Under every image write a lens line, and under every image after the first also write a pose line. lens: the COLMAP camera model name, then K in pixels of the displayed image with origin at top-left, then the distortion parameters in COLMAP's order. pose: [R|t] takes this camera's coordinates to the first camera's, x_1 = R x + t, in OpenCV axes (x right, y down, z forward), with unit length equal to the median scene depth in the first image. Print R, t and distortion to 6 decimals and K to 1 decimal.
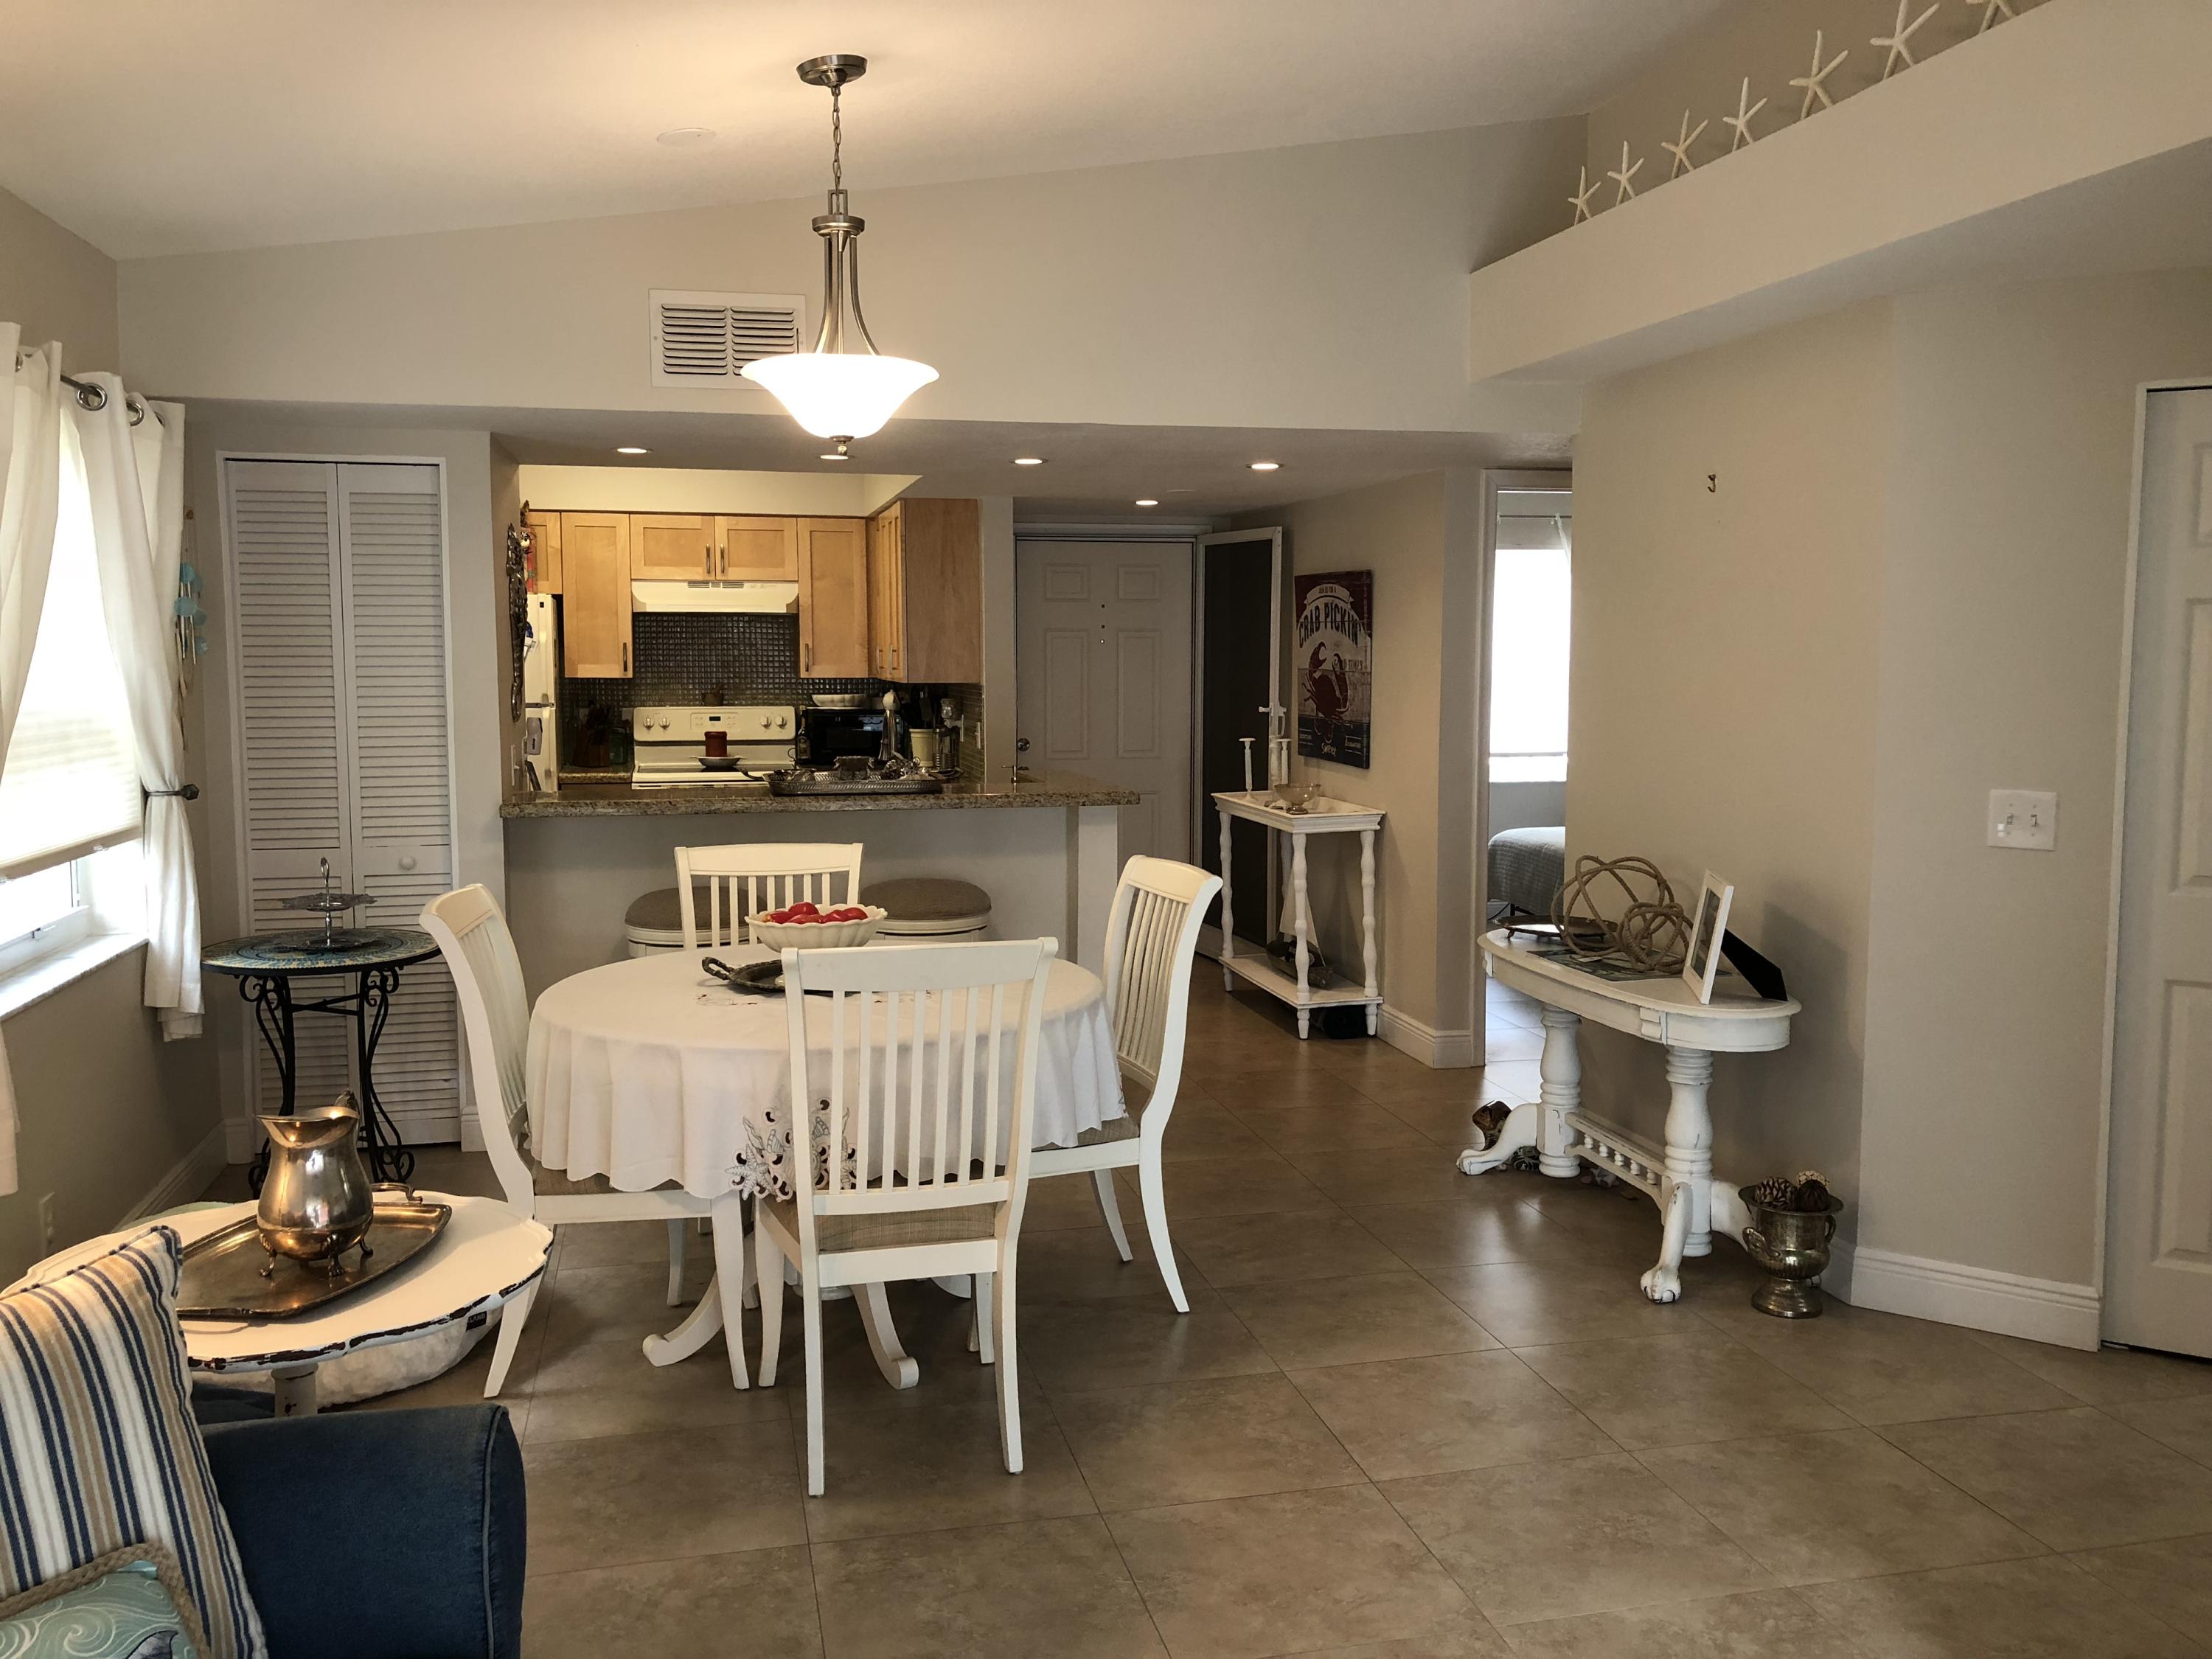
lens RADIAL K [[1797.4, 0, 1121.0], [0, 1797.4, 809.5], [0, 0, 1]] dist [0.018018, -0.010632]
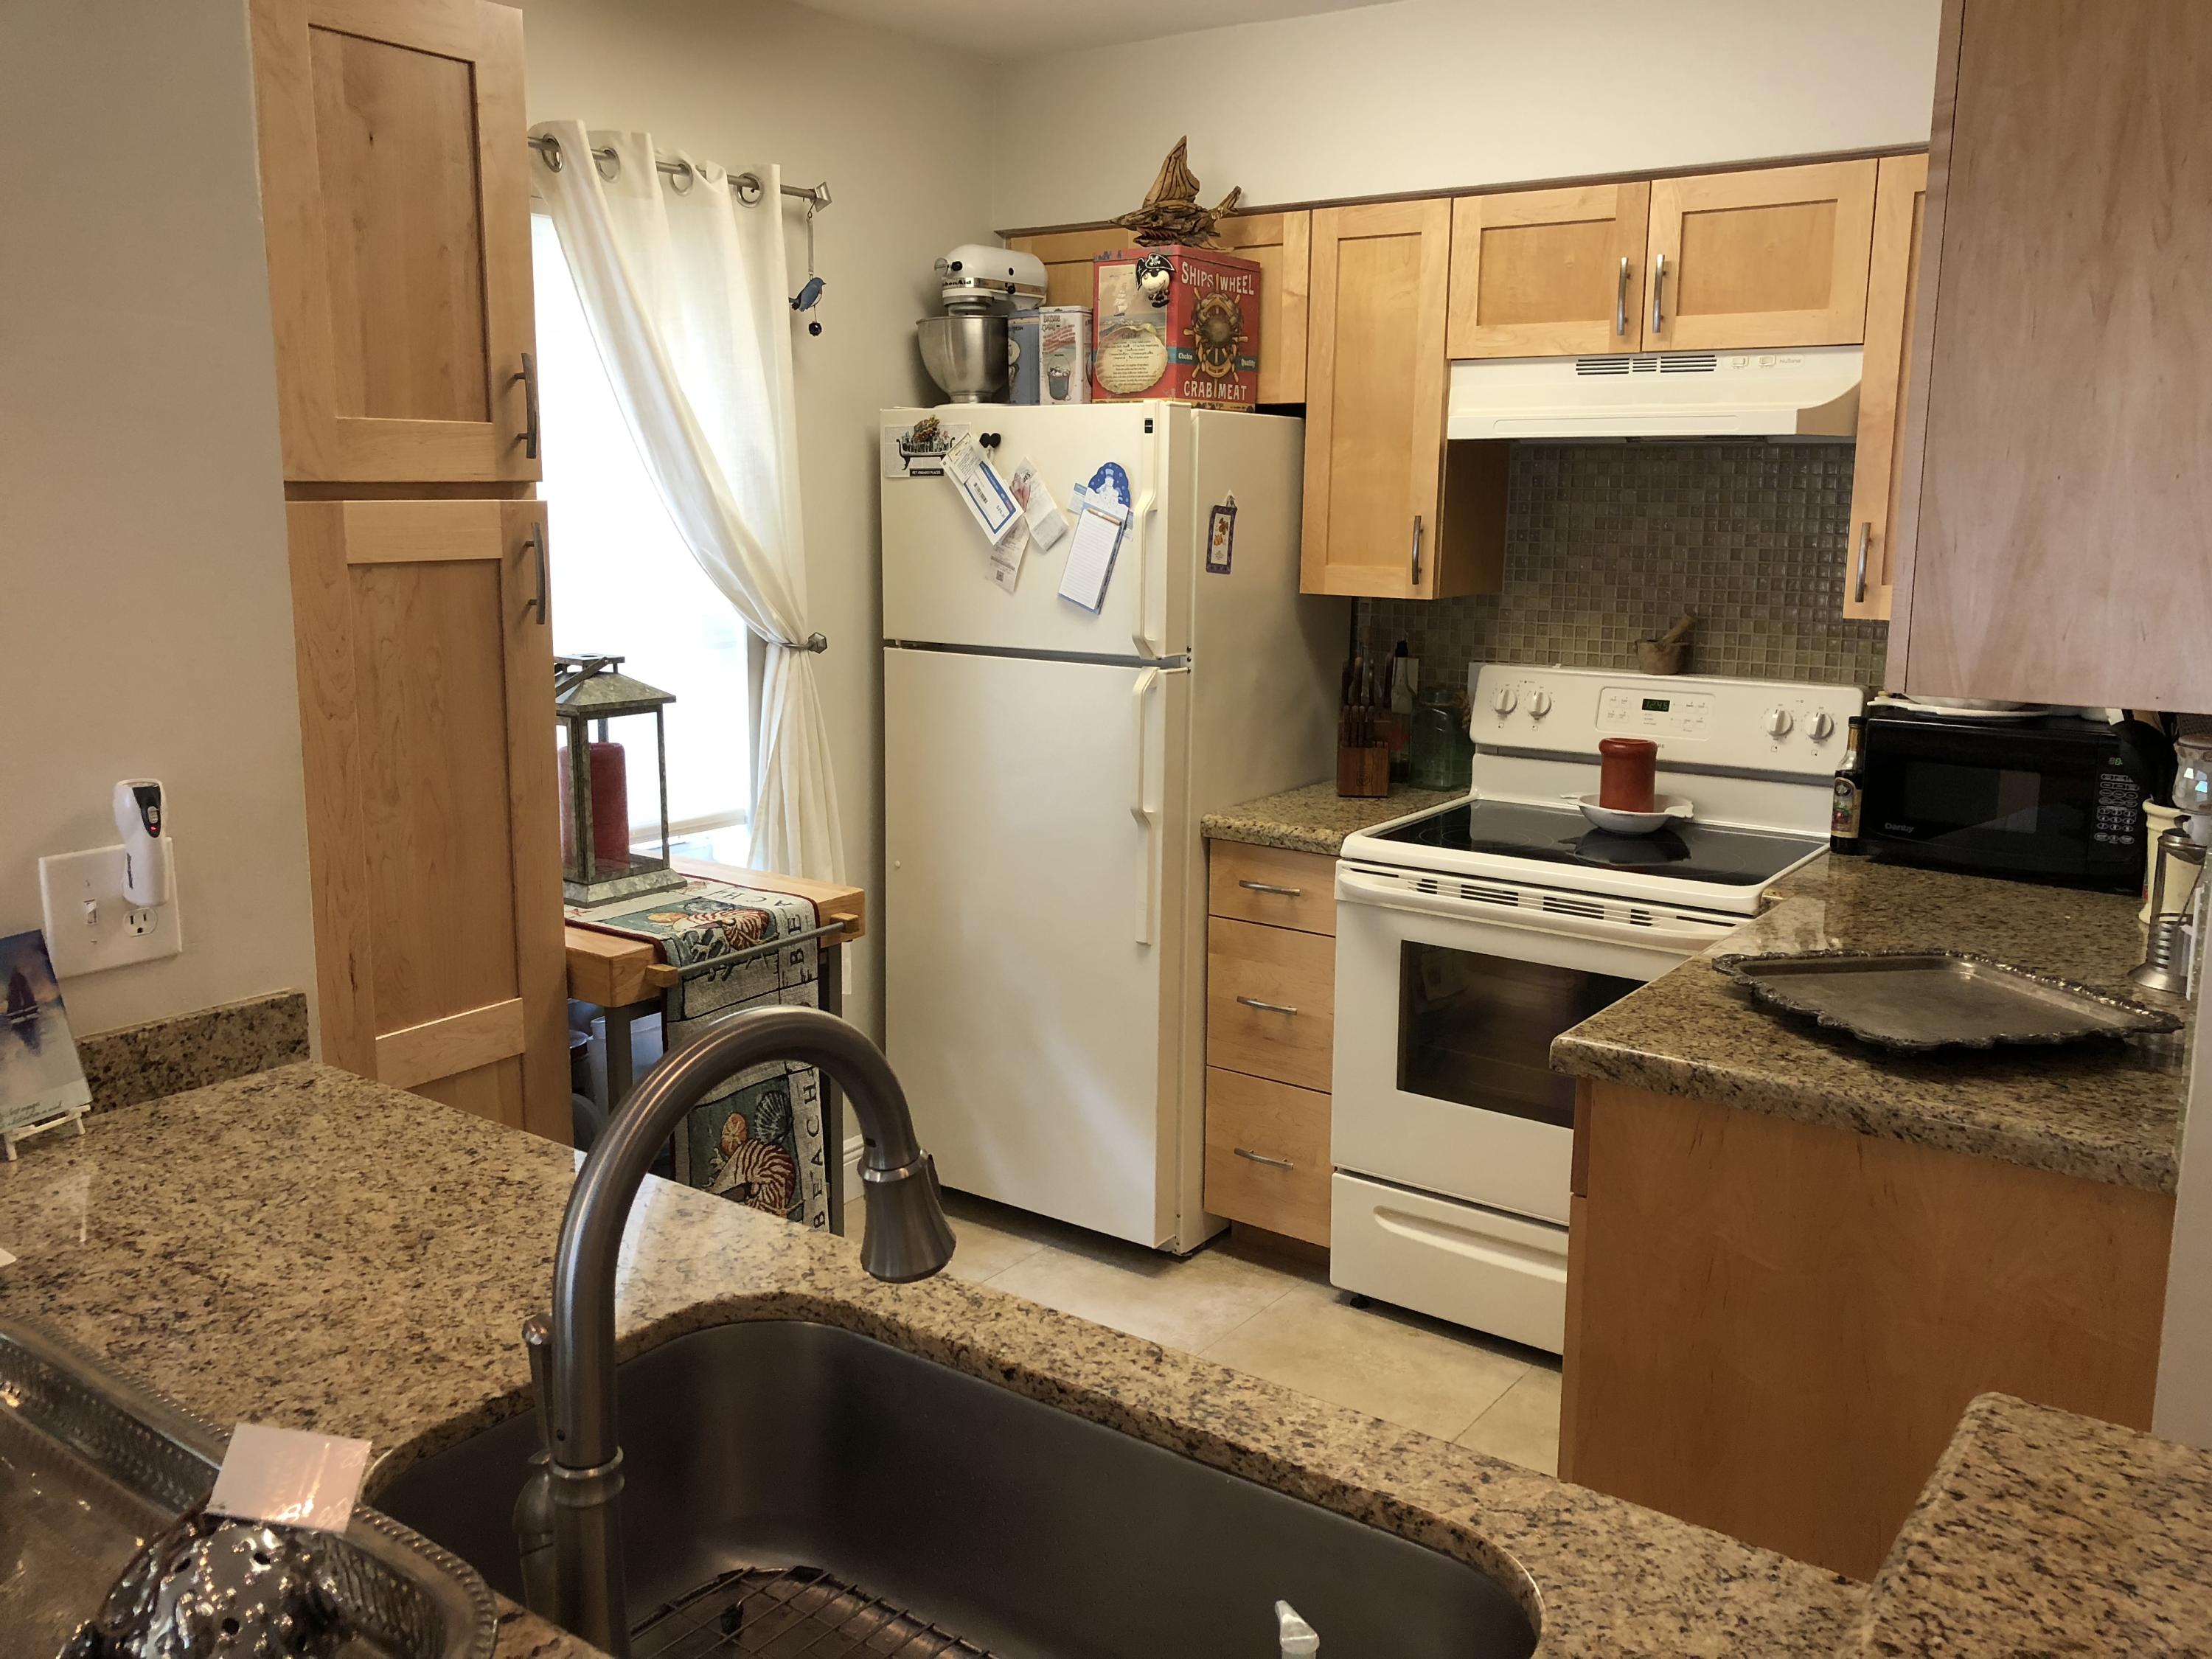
lens RADIAL K [[1797.4, 0, 1094.8], [0, 1797.4, 813.8], [0, 0, 1]] dist [0.018018, -0.010632]
pose [[0.638491, 0.137556, -0.757237, 0.004682], [-0.073301, 0.990294, 0.118087, -0.066966], [0.766131, -0.019891, 0.642377, 0.662221]]
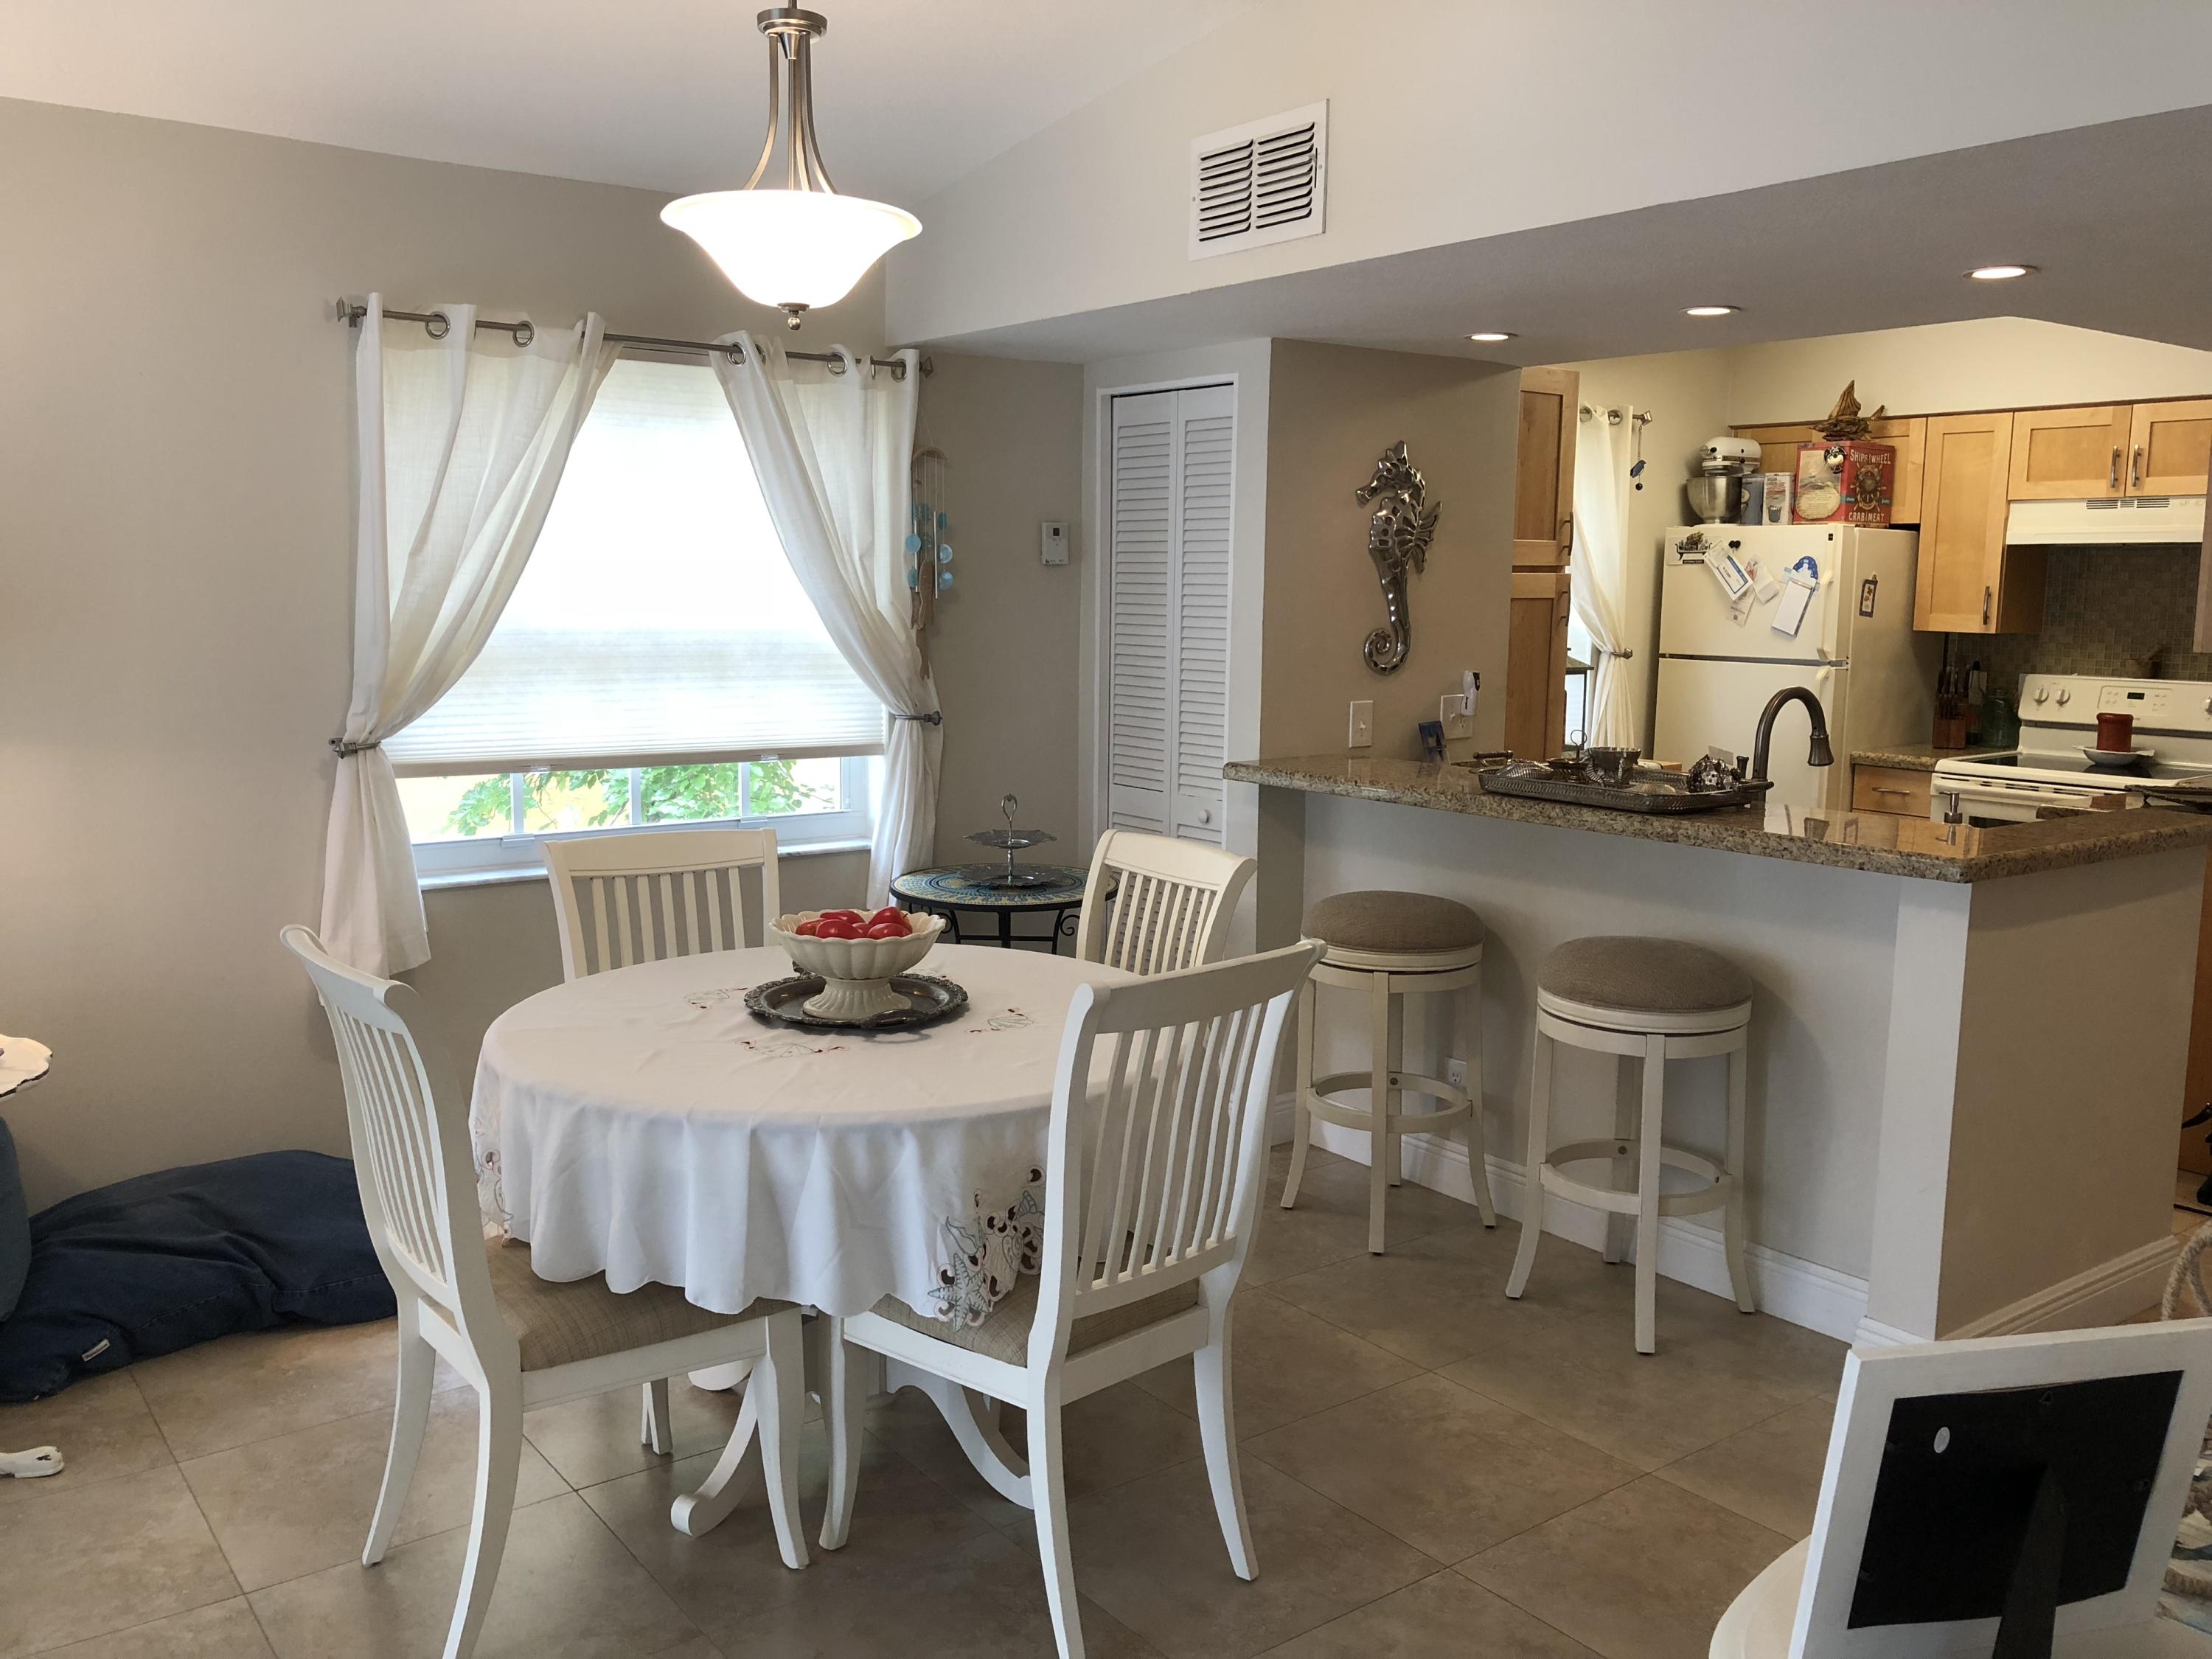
lens RADIAL K [[1797.4, 0, 1110.8], [0, 1797.4, 804.8], [0, 0, 1]] dist [0.018018, -0.010632]
pose [[0.397609, 0.115992, -0.910194, 0.271022], [-0.092469, 0.991993, 0.086022, -0.032800], [0.912884, 0.049962, 0.405151, 0.361719]]
